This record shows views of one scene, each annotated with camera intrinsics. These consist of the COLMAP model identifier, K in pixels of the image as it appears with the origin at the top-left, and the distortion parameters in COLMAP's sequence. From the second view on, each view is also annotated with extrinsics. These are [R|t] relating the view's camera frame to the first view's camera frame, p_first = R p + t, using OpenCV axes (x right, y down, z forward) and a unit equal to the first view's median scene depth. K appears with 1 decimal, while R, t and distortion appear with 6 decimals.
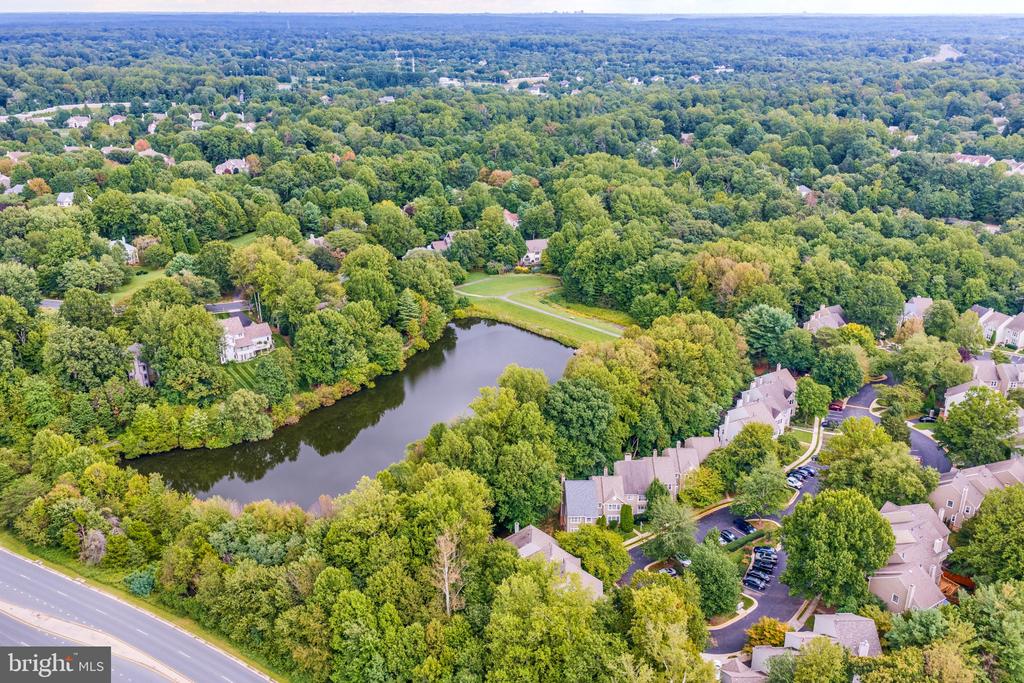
lens RADIAL K [[839.9, 0, 508.8], [0, 839.9, 334.6], [0, 0, 1]] dist [0.016860, -0.022568]
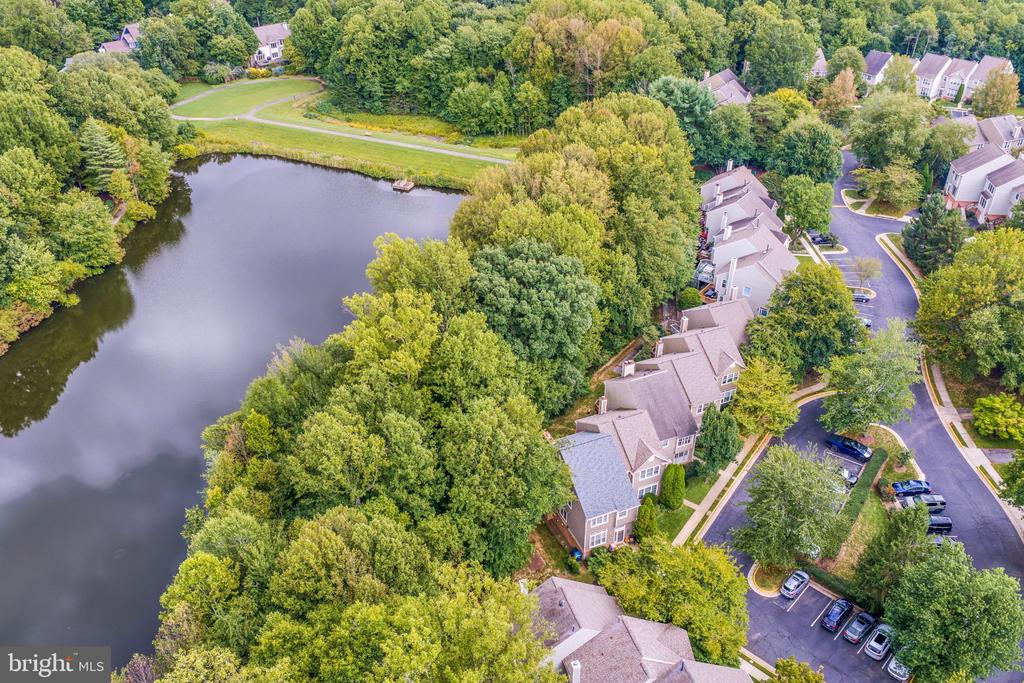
lens RADIAL K [[839.9, 0, 508.8], [0, 839.9, 334.6], [0, 0, 1]] dist [0.016860, -0.022568]
pose [[0.927352, -0.204626, 0.313284, -0.063663], [0.131547, 0.962068, 0.238998, -0.011769], [-0.350306, -0.180424, 0.919093, 0.325150]]
